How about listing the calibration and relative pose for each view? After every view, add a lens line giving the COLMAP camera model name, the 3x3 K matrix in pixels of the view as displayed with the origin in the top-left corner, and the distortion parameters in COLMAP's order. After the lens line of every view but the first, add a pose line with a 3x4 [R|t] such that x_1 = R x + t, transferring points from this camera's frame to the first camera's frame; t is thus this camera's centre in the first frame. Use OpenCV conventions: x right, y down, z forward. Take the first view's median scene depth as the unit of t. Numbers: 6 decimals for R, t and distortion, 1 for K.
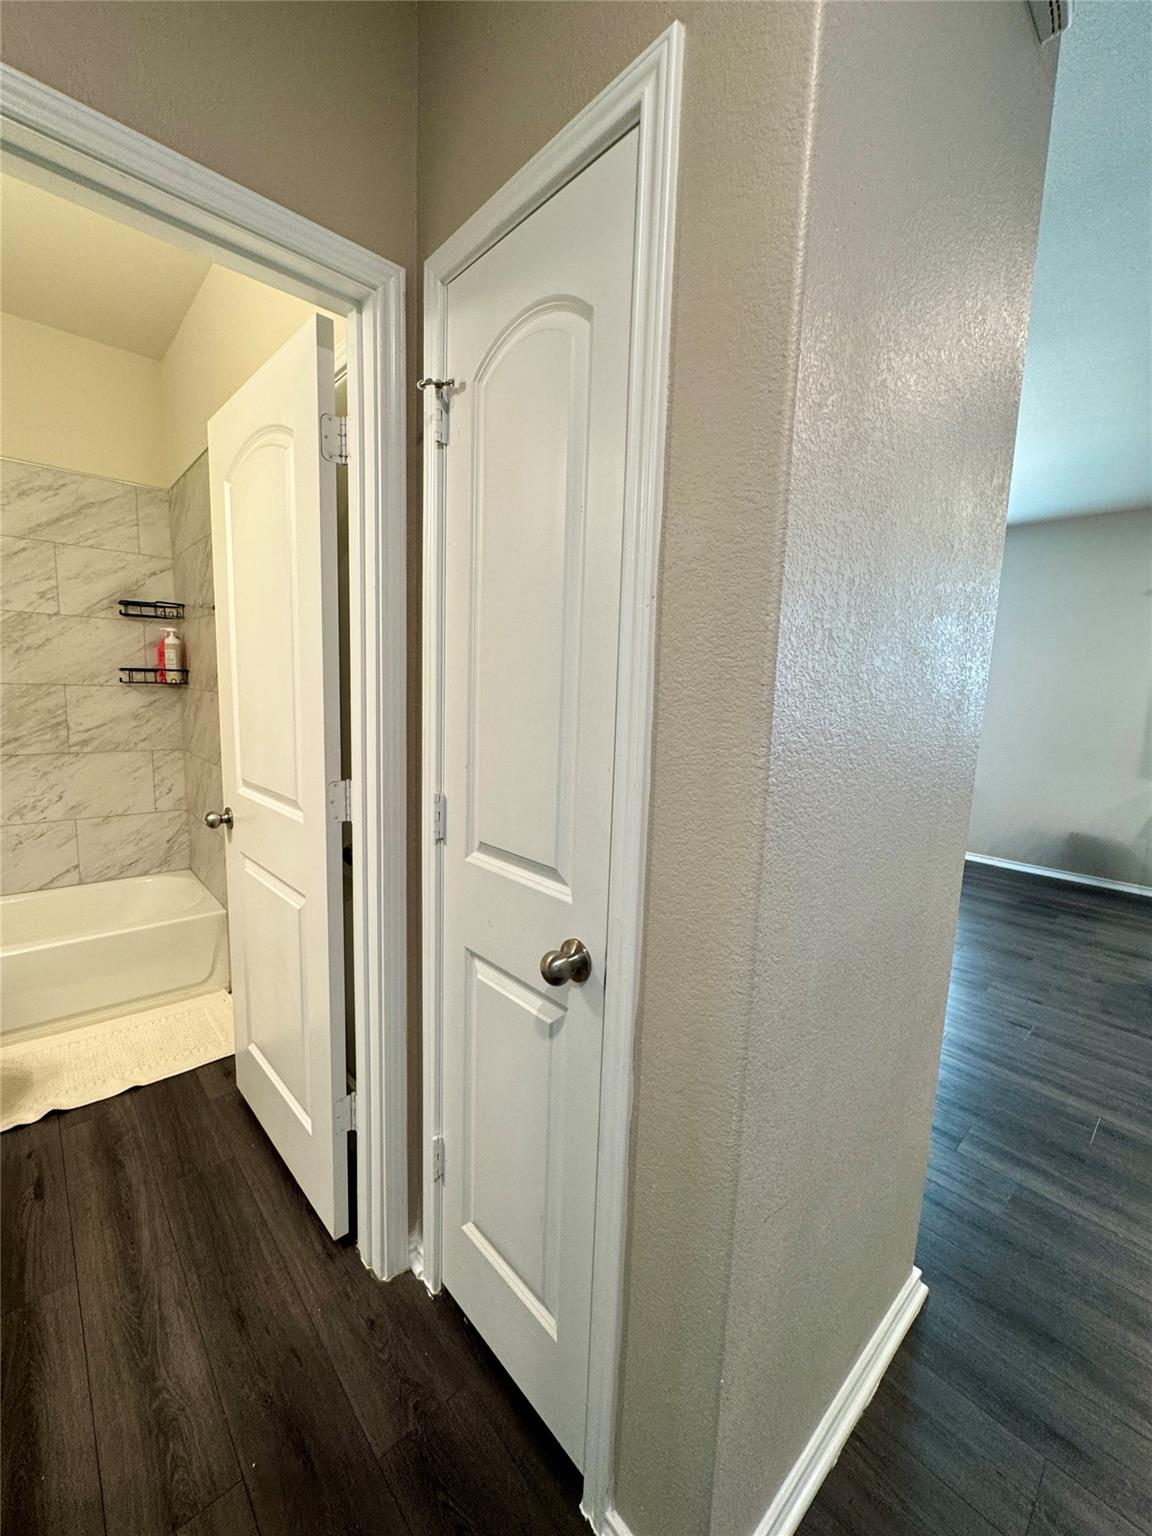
lens RADIAL K [[611.7, 0, 577.6], [0, 611.7, 766.3], [0, 0, 1]] dist [-0.002212, -0.000415]
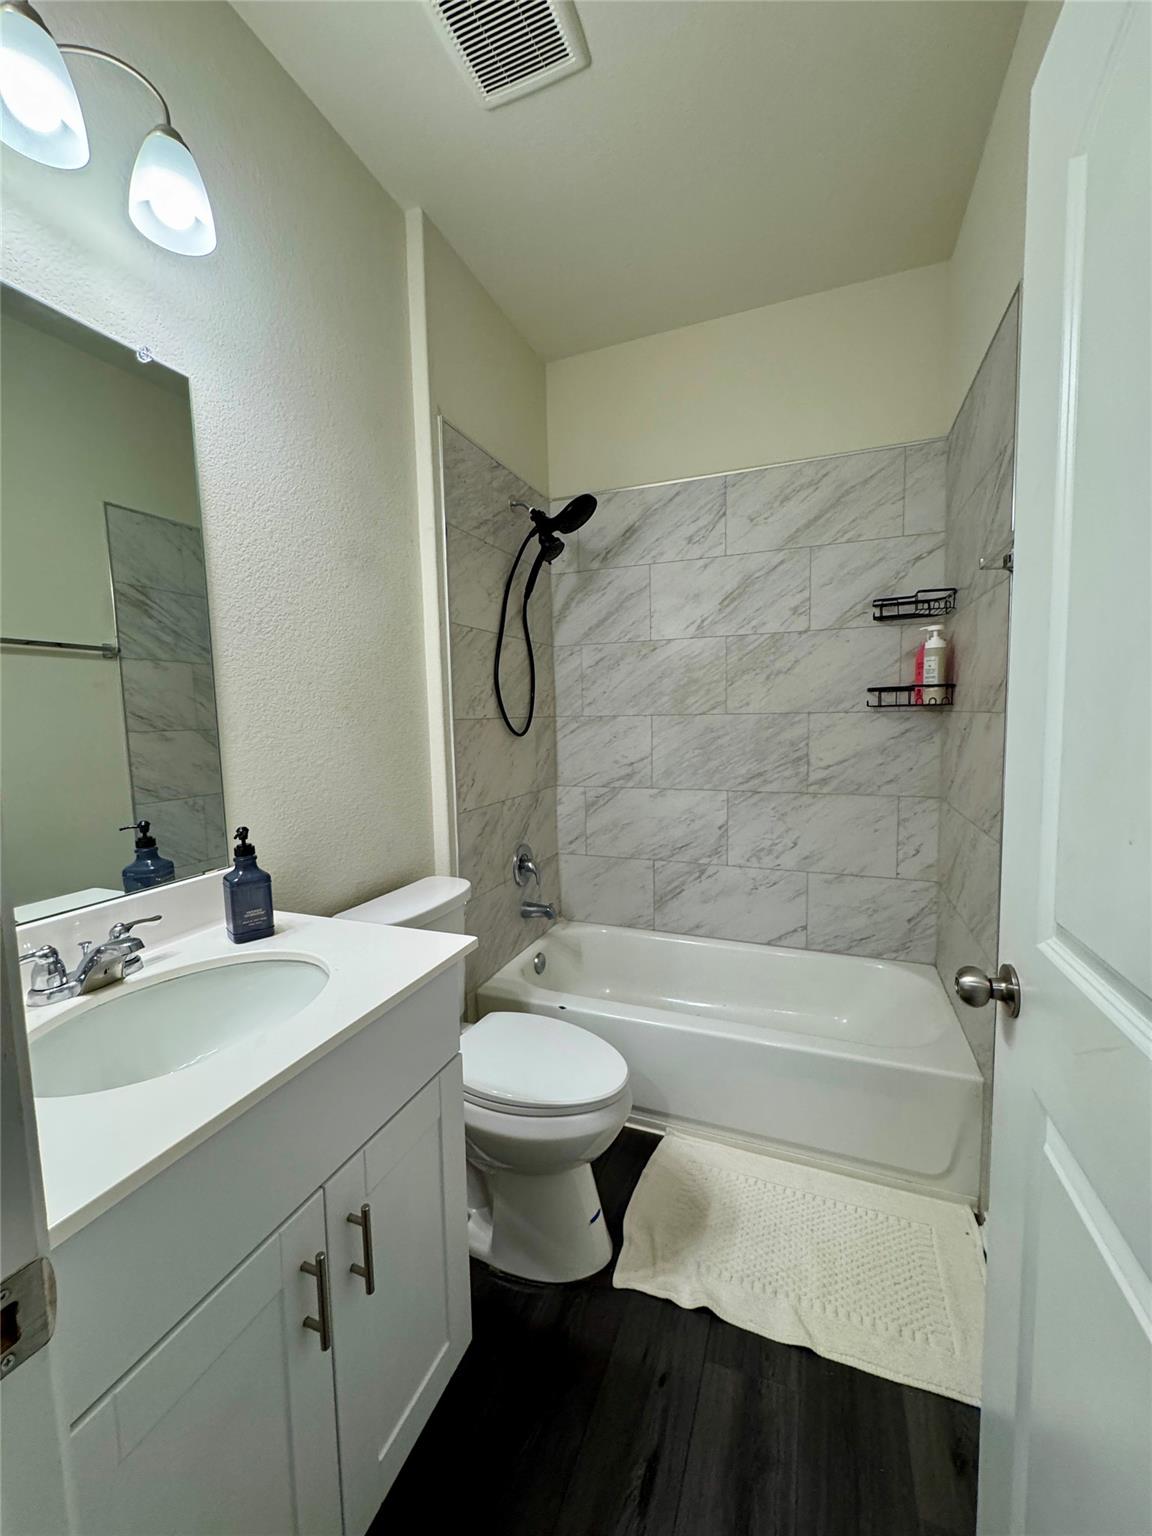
lens RADIAL K [[611.7, 0, 577.6], [0, 611.7, 766.3], [0, 0, 1]] dist [-0.002212, -0.000415]
pose [[0.433245, 0.035453, -0.900578, -0.206162], [-0.082976, 0.996551, -0.000686, -0.031215], [0.897448, 0.075024, 0.434693, 0.339064]]
